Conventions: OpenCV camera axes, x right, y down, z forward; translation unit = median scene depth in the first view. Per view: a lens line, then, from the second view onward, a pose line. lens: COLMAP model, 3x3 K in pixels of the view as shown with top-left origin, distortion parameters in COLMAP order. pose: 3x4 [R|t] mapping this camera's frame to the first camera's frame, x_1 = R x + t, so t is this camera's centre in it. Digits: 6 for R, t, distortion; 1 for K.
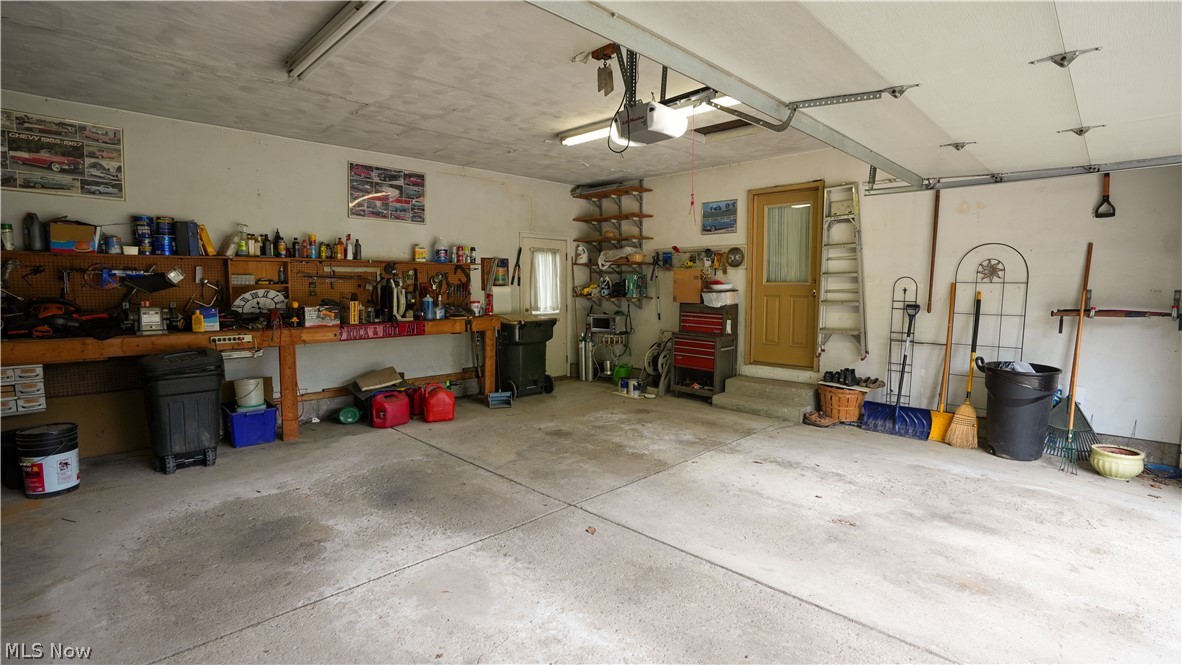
lens RADIAL K [[539.7, 0, 594.0], [0, 539.7, 333.9], [0, 0, 1]] dist [-0.071328, 0.024942]
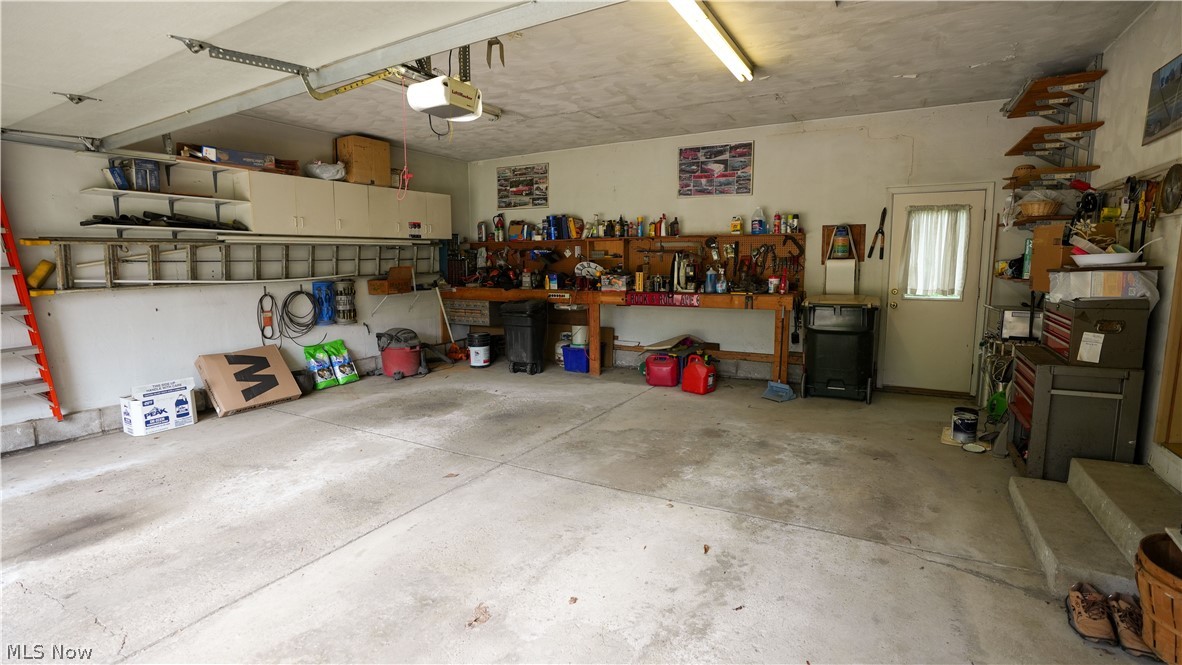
lens RADIAL K [[539.7, 0, 594.0], [0, 539.7, 333.9], [0, 0, 1]] dist [-0.071328, 0.024942]
pose [[0.271544, 0.126106, -0.954128, 0.774033], [-0.077936, 0.991004, 0.108800, -0.055060], [0.959265, 0.044817, 0.278930, 0.659083]]
